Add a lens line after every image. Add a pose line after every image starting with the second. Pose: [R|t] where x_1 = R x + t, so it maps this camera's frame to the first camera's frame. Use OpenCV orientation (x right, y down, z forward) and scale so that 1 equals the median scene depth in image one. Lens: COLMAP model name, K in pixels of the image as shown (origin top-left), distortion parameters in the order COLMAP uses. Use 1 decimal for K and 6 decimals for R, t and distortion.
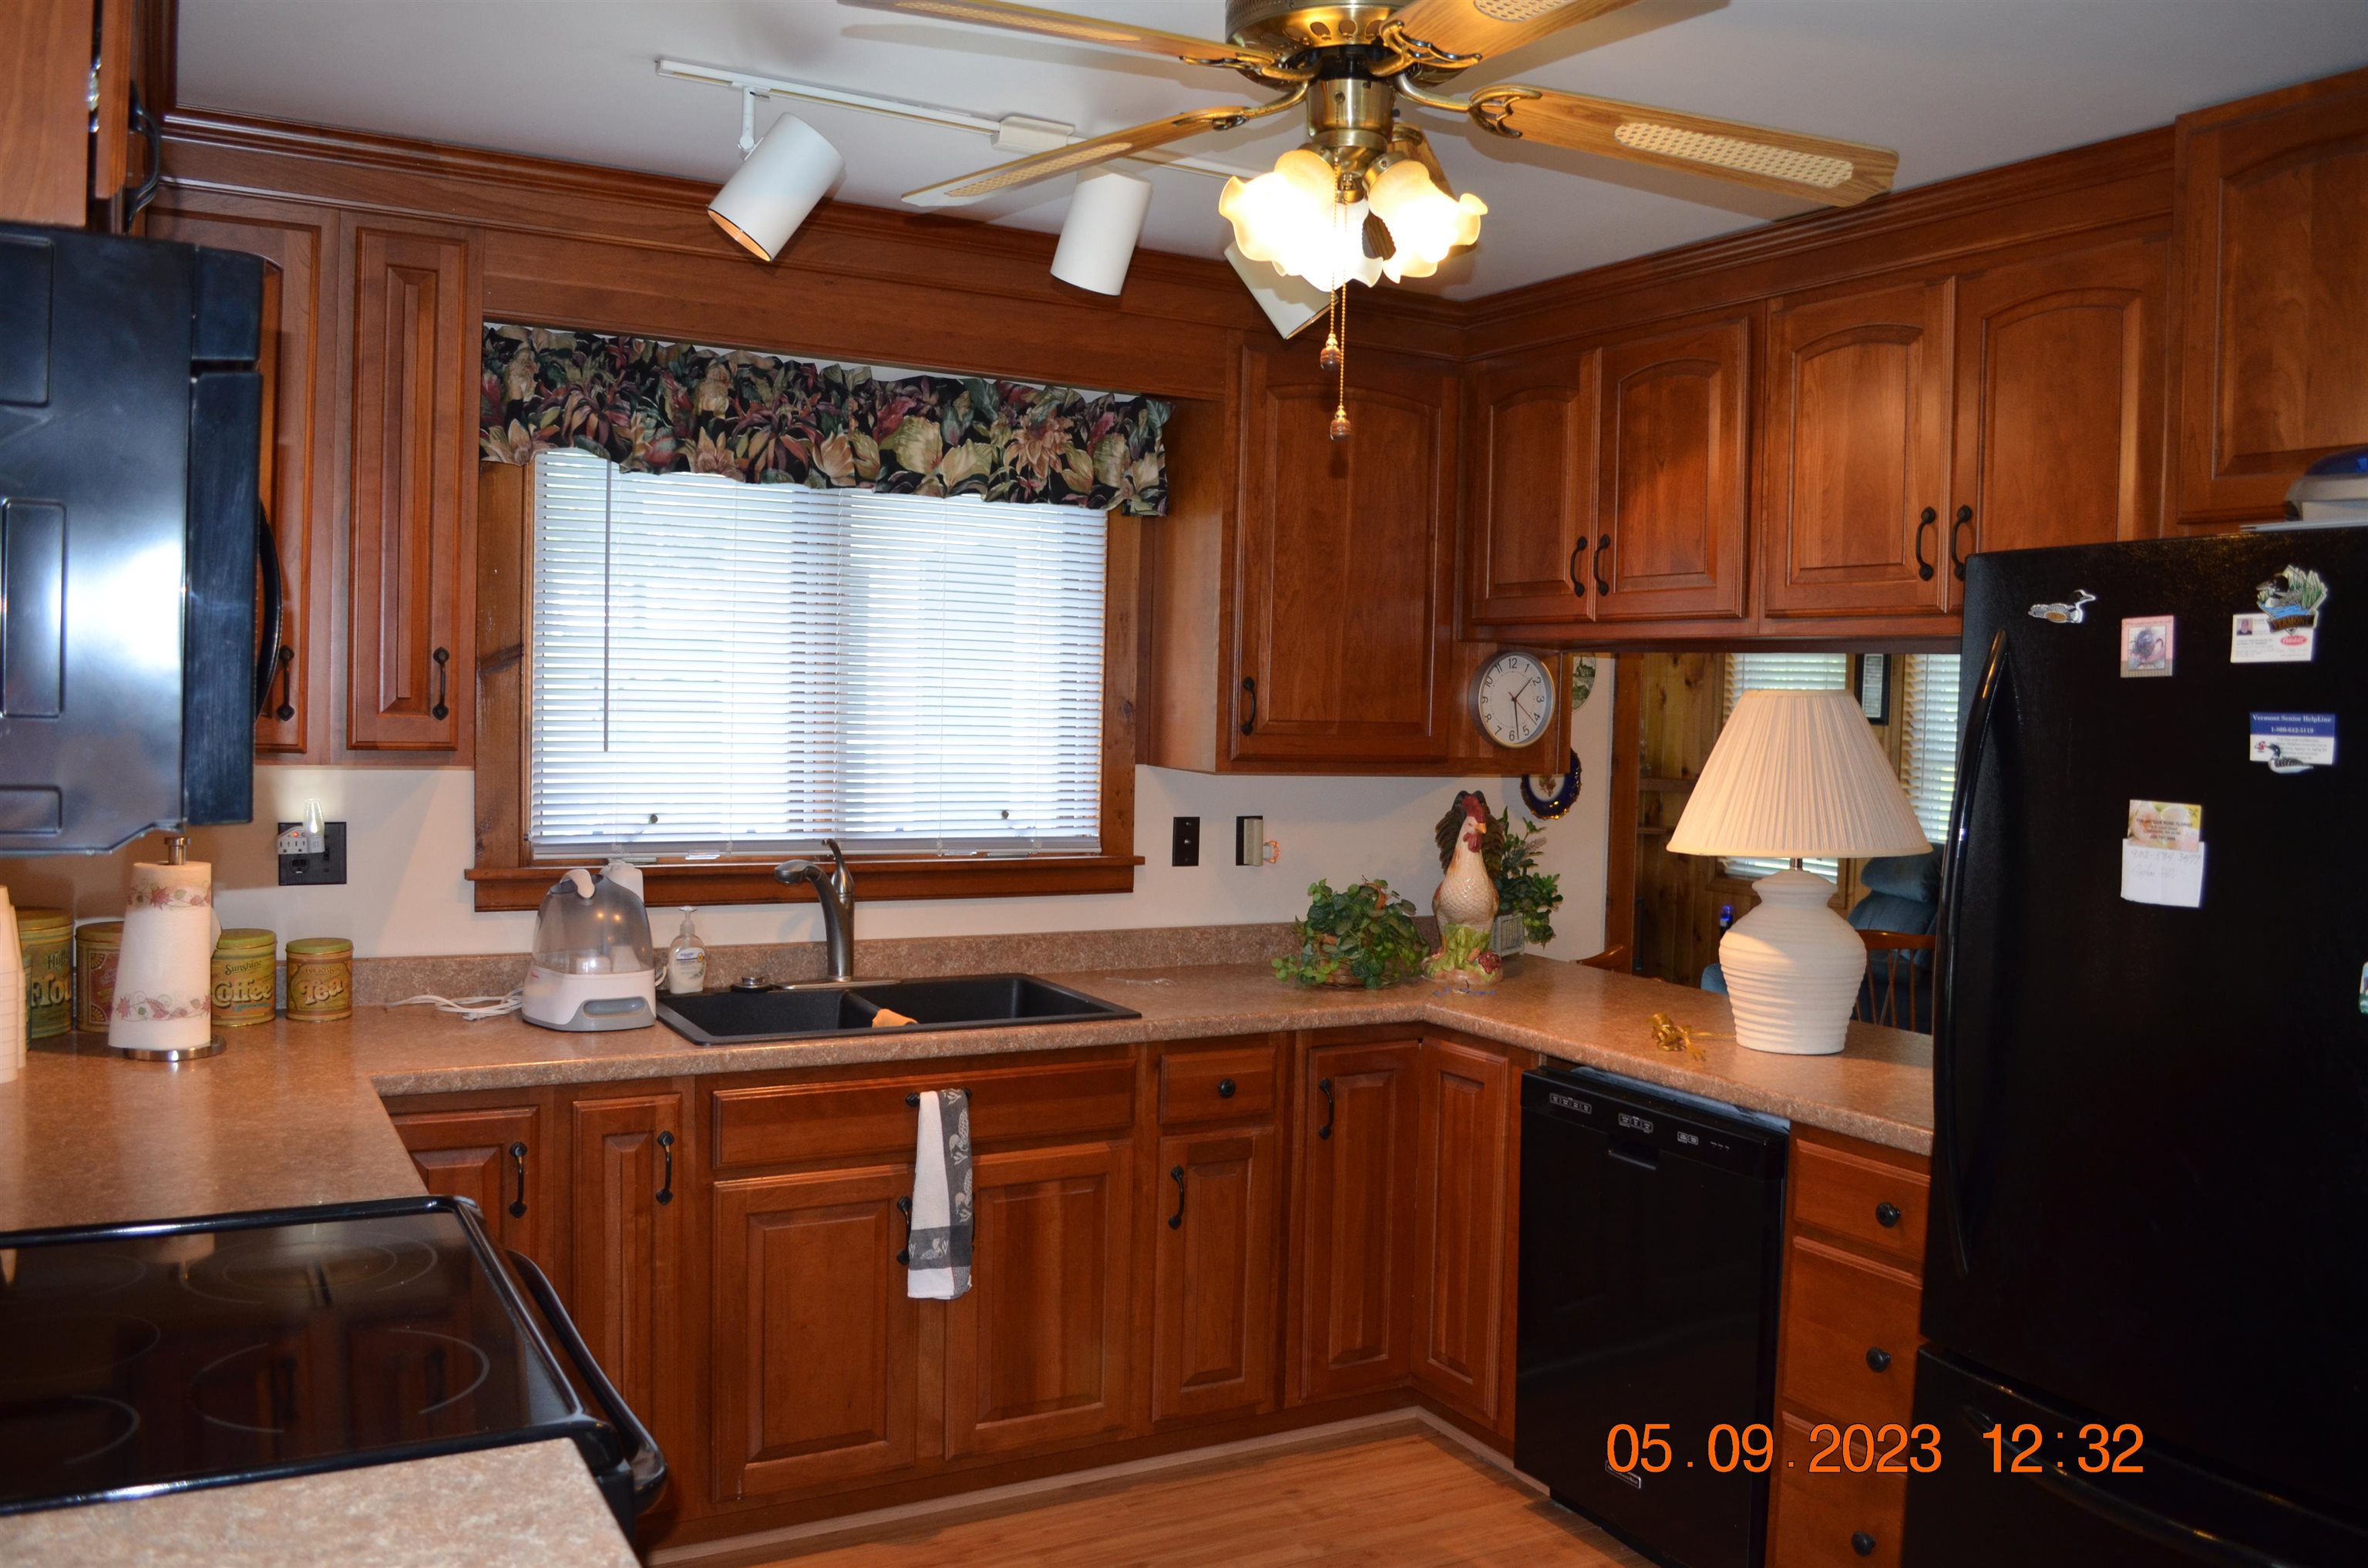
lens RADIAL K [[1872.9, 0, 1183.0], [0, 1872.9, 788.4], [0, 0, 1]] dist [-0.085653, 0.016245]
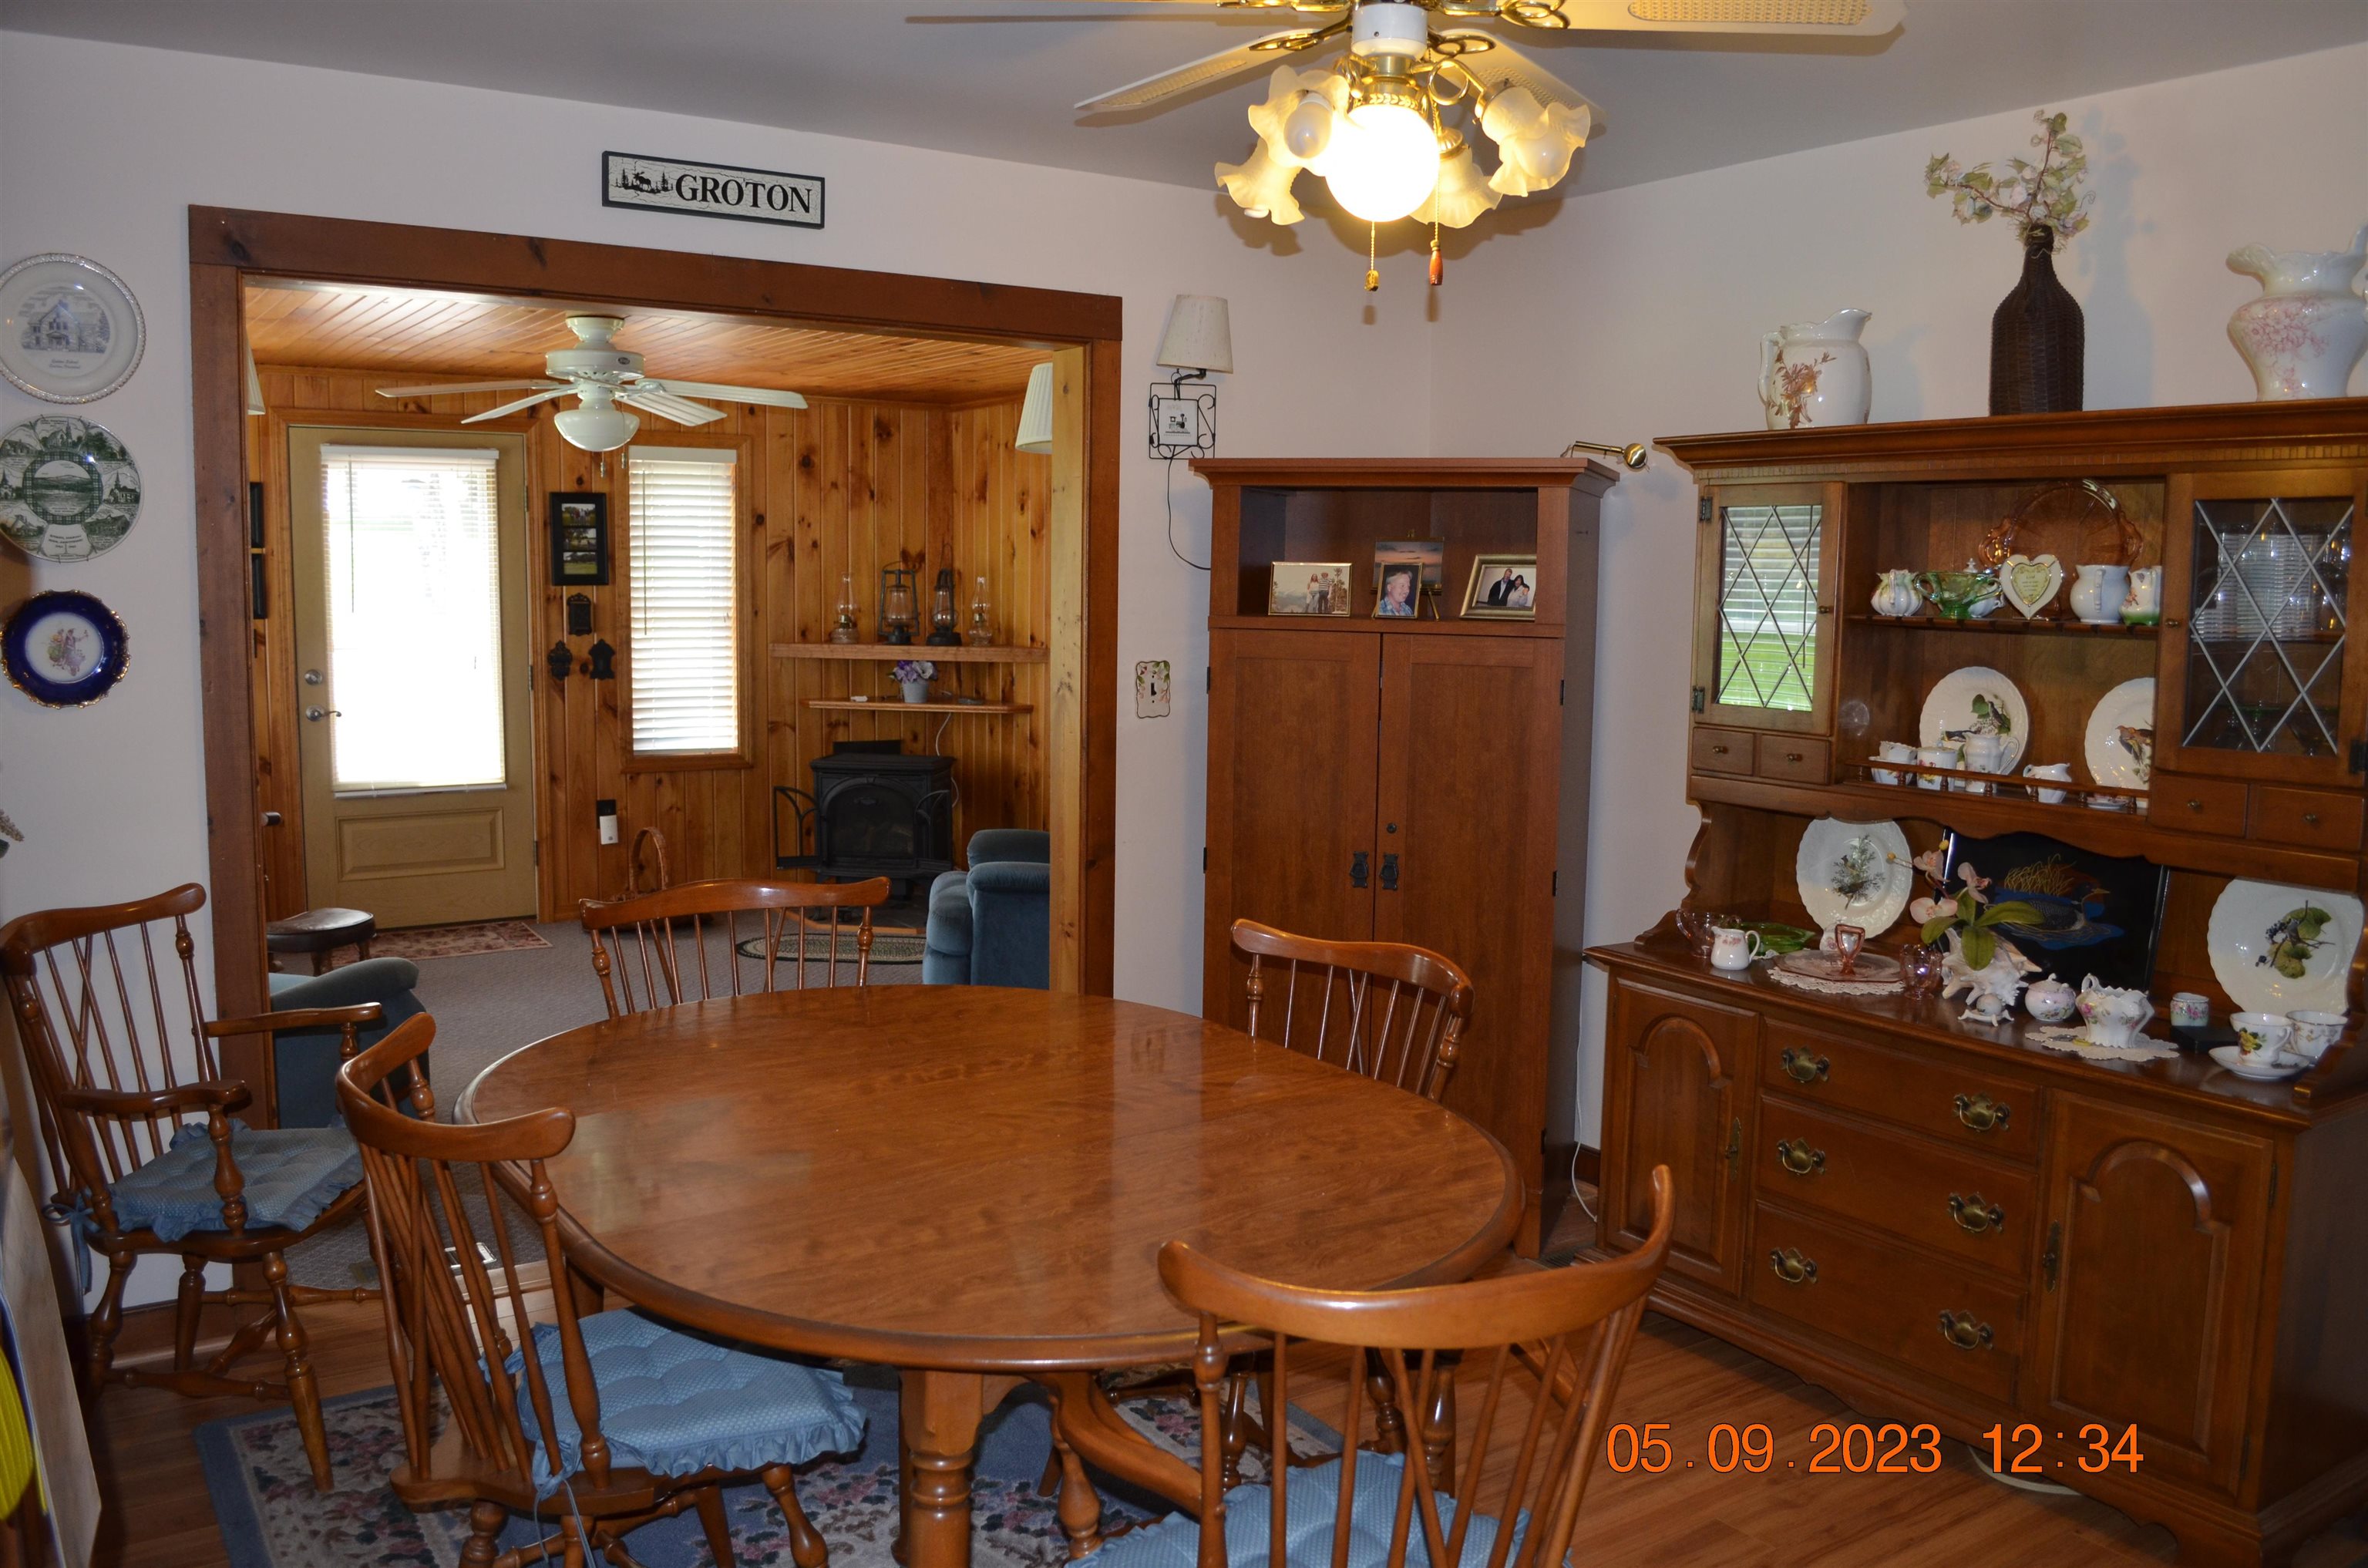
lens RADIAL K [[1872.9, 0, 1177.9], [0, 1872.9, 786.2], [0, 0, 1]] dist [-0.085653, 0.016245]
pose [[0.997479, -0.021492, 0.067628, 0.692416], [0.017163, 0.997805, 0.063959, 0.011255], [-0.068854, -0.062637, 0.995658, 0.355733]]
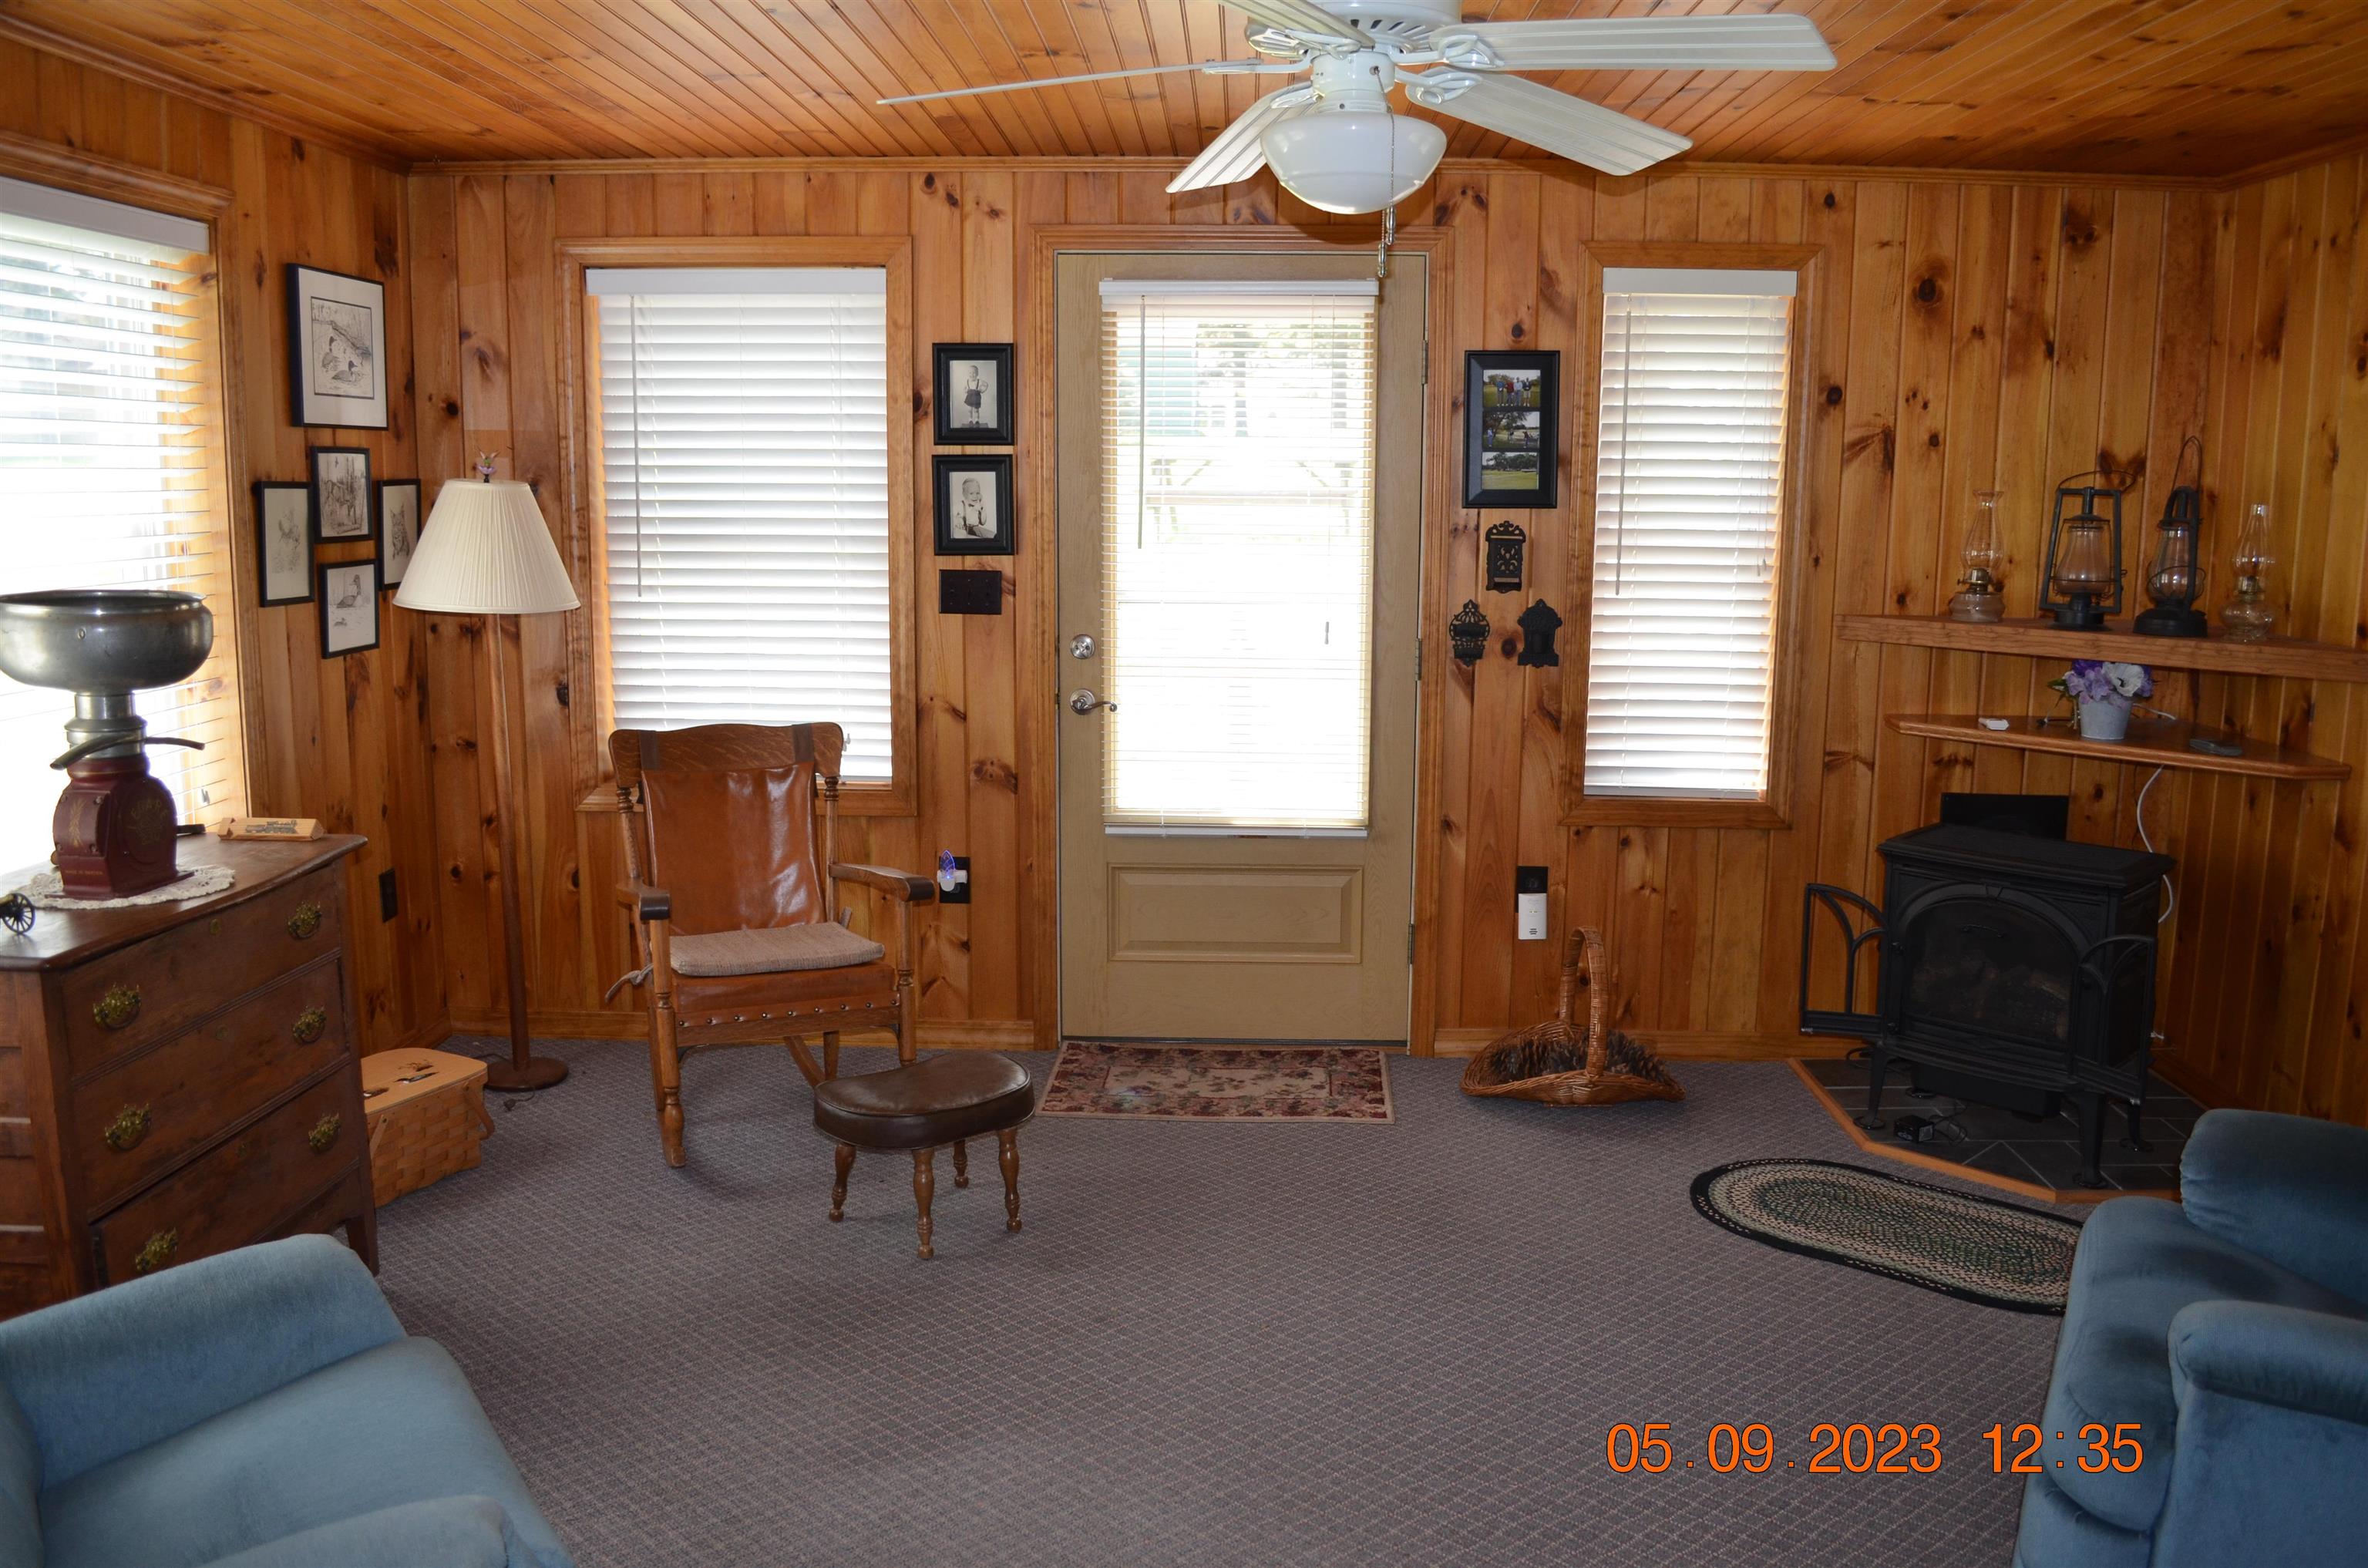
lens RADIAL K [[1872.9, 0, 1183.4], [0, 1872.9, 786.2], [0, 0, 1]] dist [-0.085653, 0.016245]
pose [[0.854395, 0.067087, -0.515275, 0.666802], [-0.012782, 0.994044, 0.108226, -0.012145], [0.519467, -0.085882, 0.850164, 0.792587]]
